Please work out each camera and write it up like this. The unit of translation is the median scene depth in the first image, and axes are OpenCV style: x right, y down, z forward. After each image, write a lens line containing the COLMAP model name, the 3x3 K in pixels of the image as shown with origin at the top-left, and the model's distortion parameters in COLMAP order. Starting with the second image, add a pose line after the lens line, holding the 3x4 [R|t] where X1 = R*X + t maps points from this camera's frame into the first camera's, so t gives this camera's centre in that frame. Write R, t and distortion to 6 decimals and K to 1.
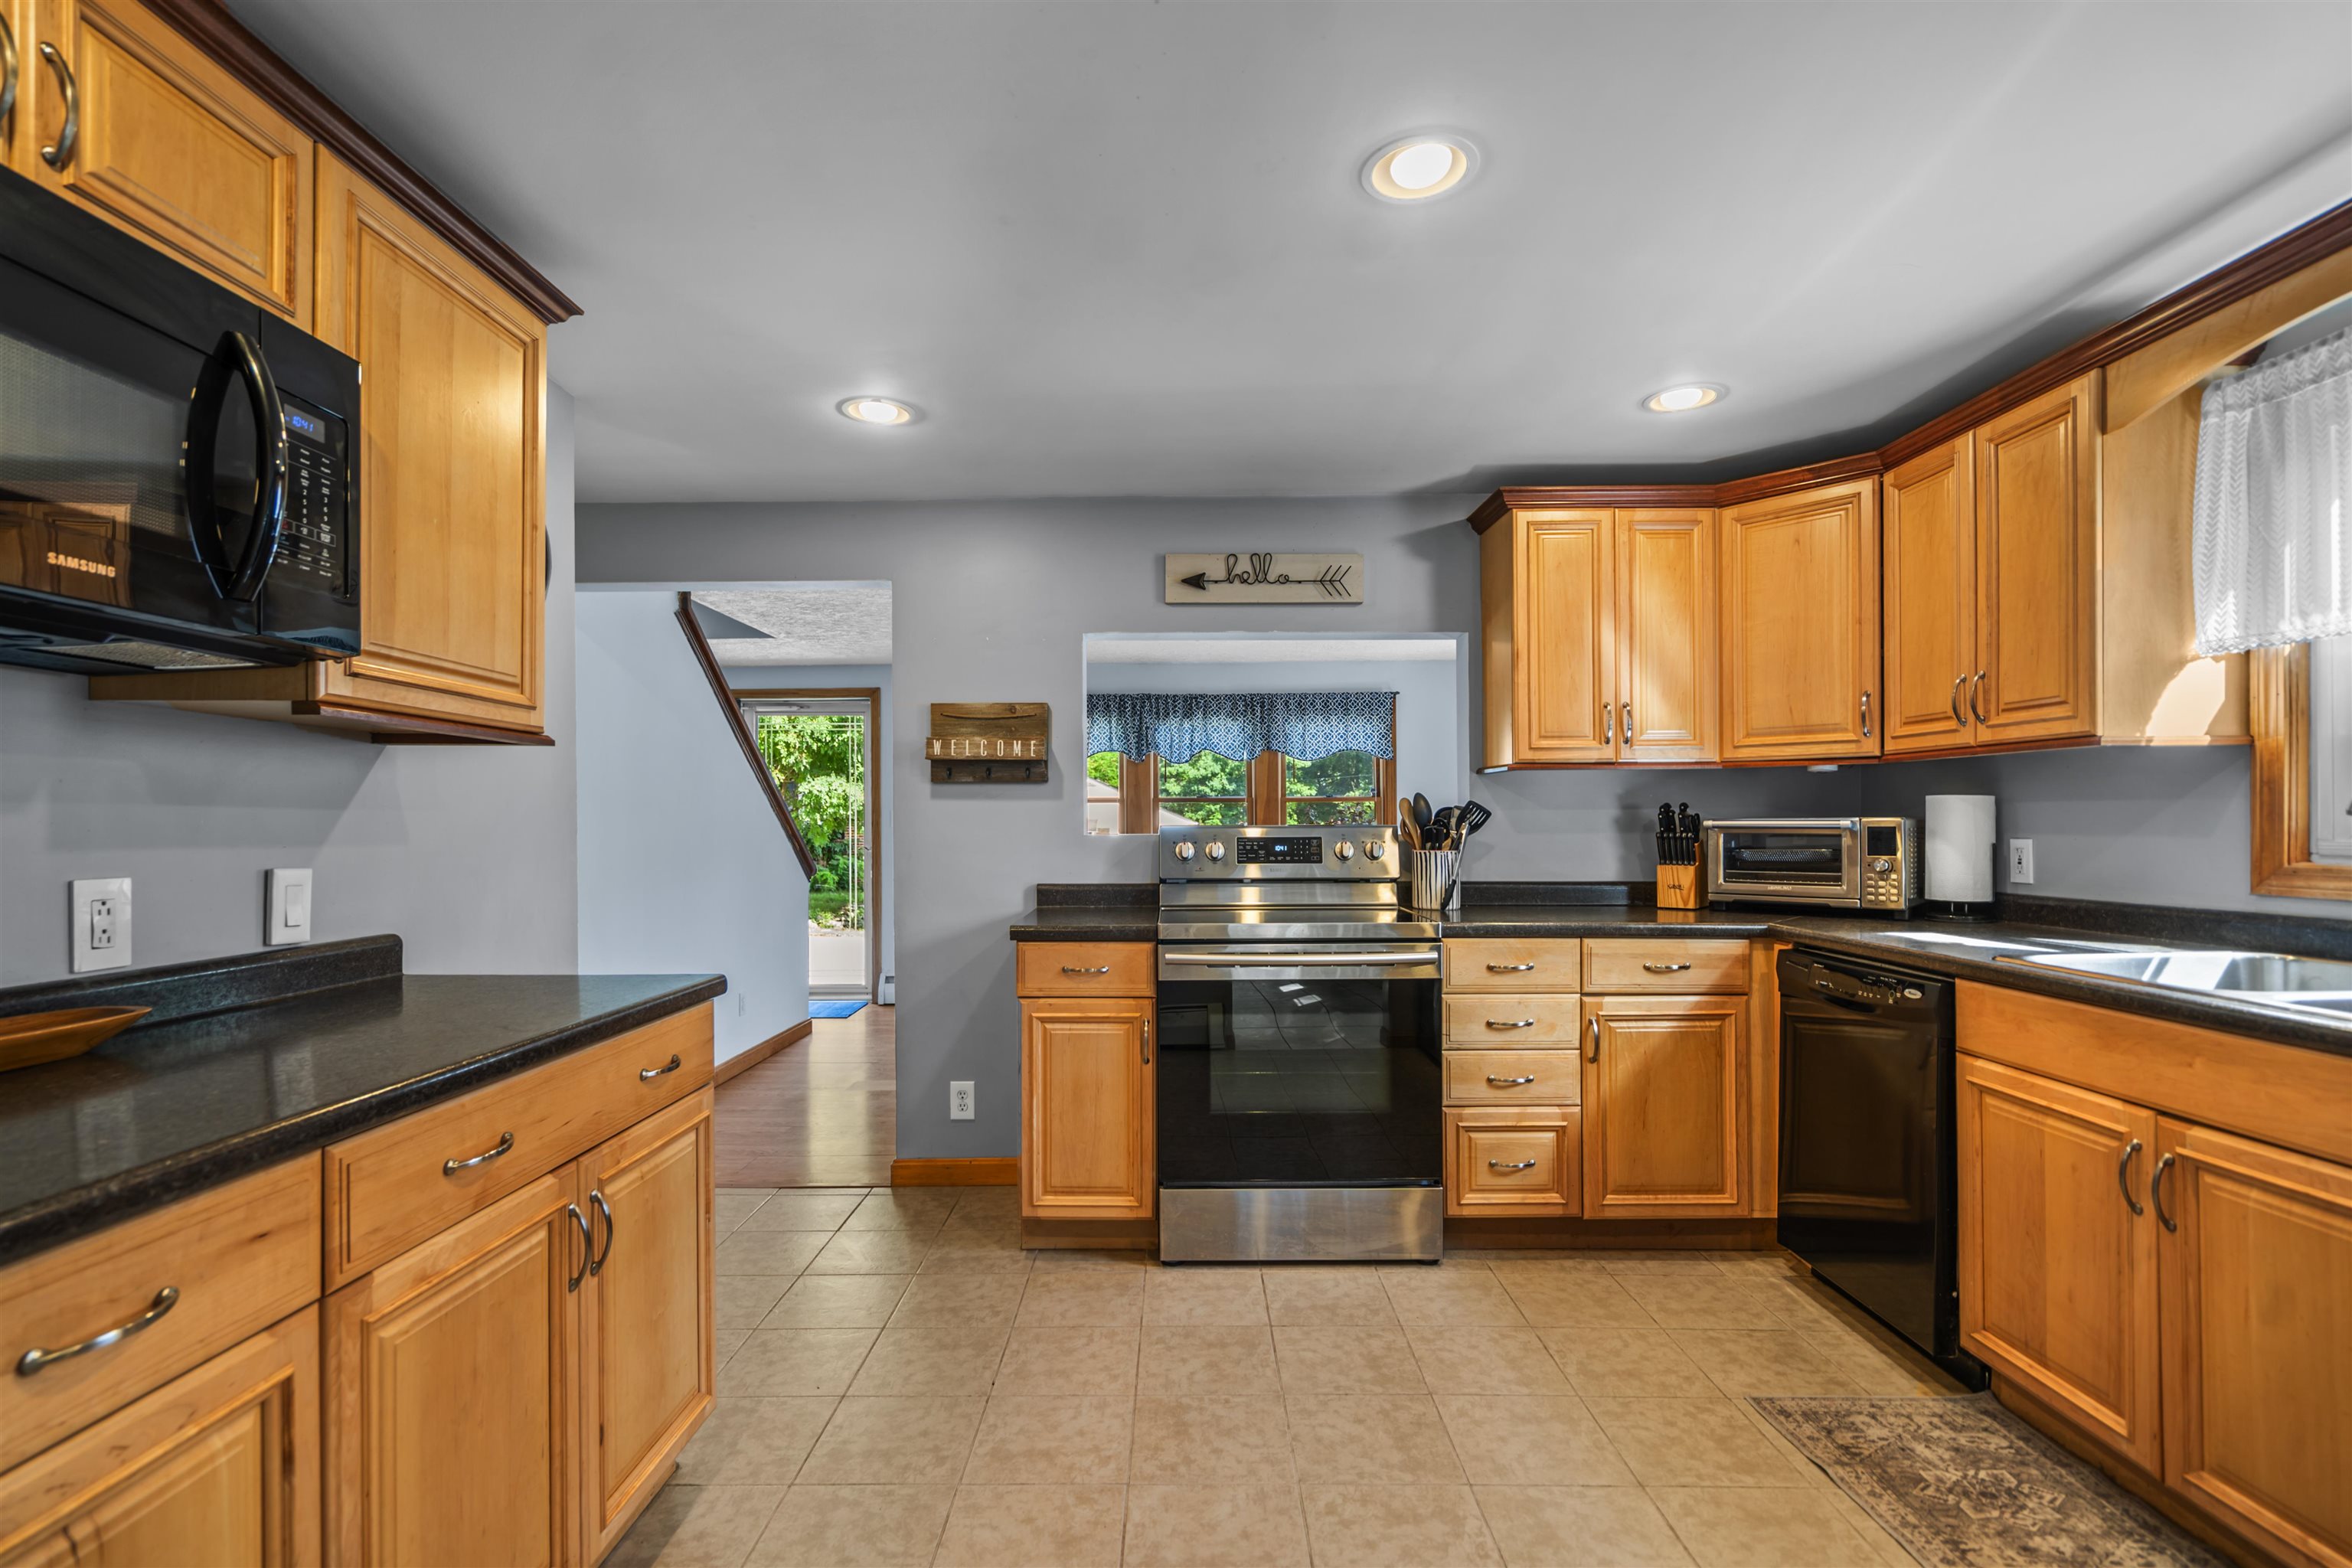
lens RADIAL K [[1084.7, 0, 1160.8], [0, 1084.7, 822.0], [0, 0, 1]] dist [-0.005340, 0.003222]
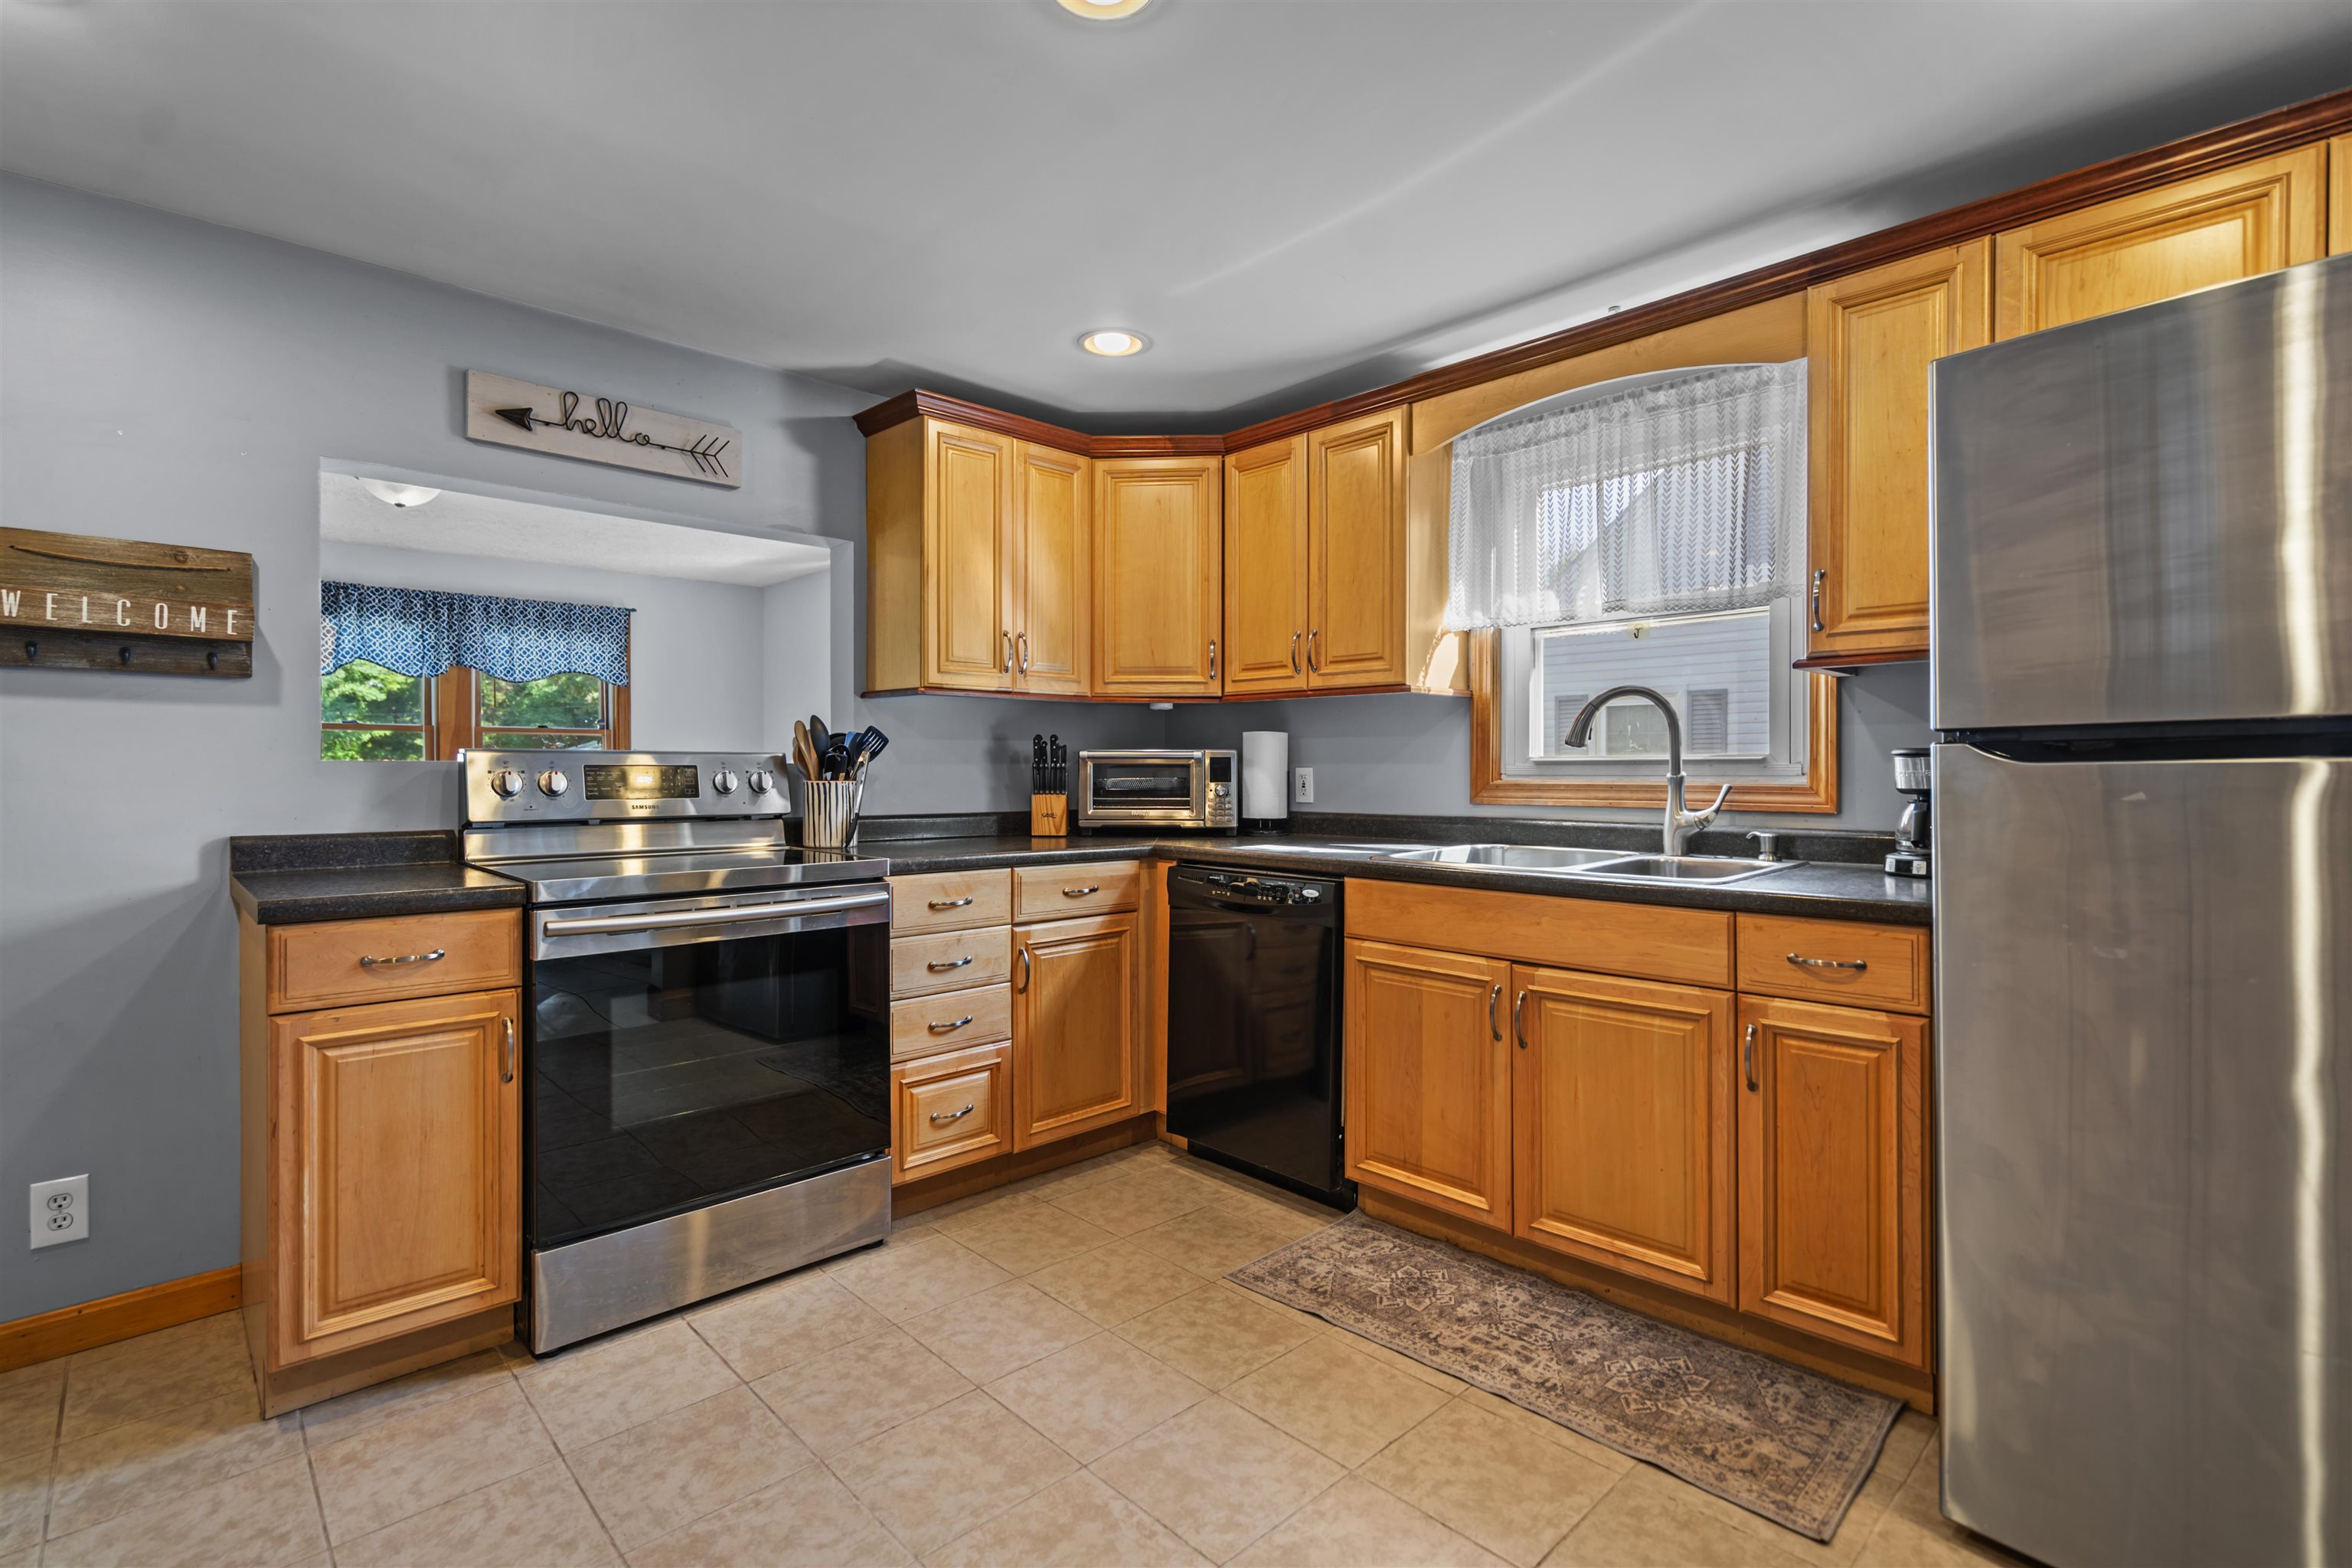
lens RADIAL K [[1084.7, 0, 1158.4], [0, 1084.7, 773.8], [0, 0, 1]] dist [-0.005340, 0.003222]
pose [[0.718622, 0.001402, 0.695399, -0.199443], [-0.003984, 0.999990, 0.002102, 0.020205], [-0.695389, -0.004281, 0.718620, 0.204343]]
